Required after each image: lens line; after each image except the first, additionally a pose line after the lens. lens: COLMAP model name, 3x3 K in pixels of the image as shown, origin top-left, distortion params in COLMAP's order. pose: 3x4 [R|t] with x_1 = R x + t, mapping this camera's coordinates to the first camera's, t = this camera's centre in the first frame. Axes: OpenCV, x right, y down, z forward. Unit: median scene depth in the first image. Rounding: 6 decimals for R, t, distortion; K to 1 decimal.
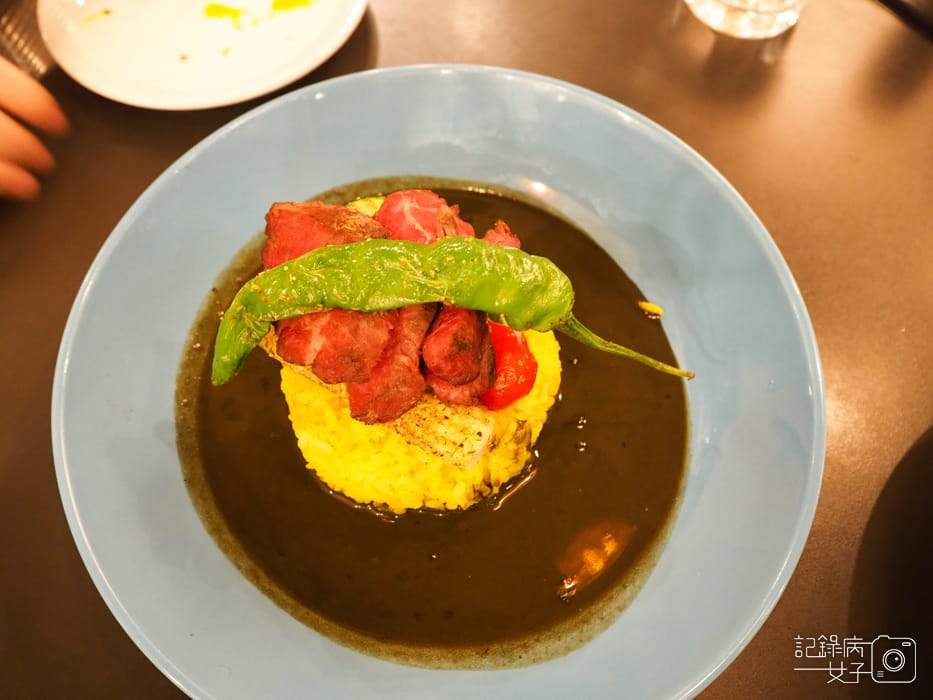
lens RADIAL K [[803.8, 0, 472.3], [0, 803.8, 351.0], [0, 0, 1]] dist [-0.032739, 0.025954]
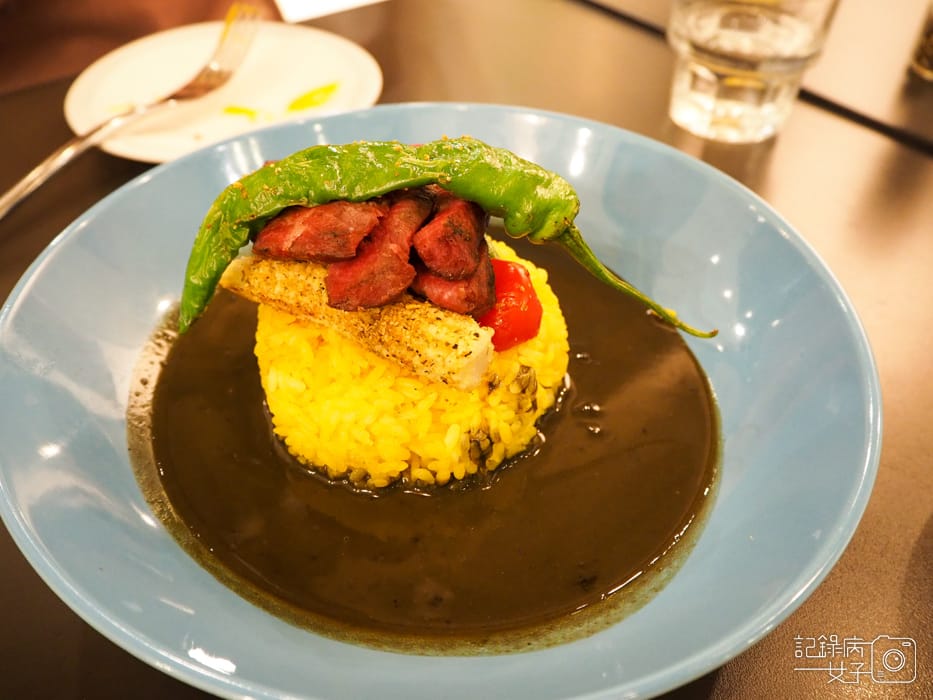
lens RADIAL K [[803.8, 0, 472.3], [0, 803.8, 351.0], [0, 0, 1]] dist [-0.032739, 0.025954]
pose [[0.999977, 0.005702, -0.003670, 0.007147], [-0.006662, 0.926923, -0.375192, 0.414556], [0.001262, 0.375208, 0.926940, 0.192599]]
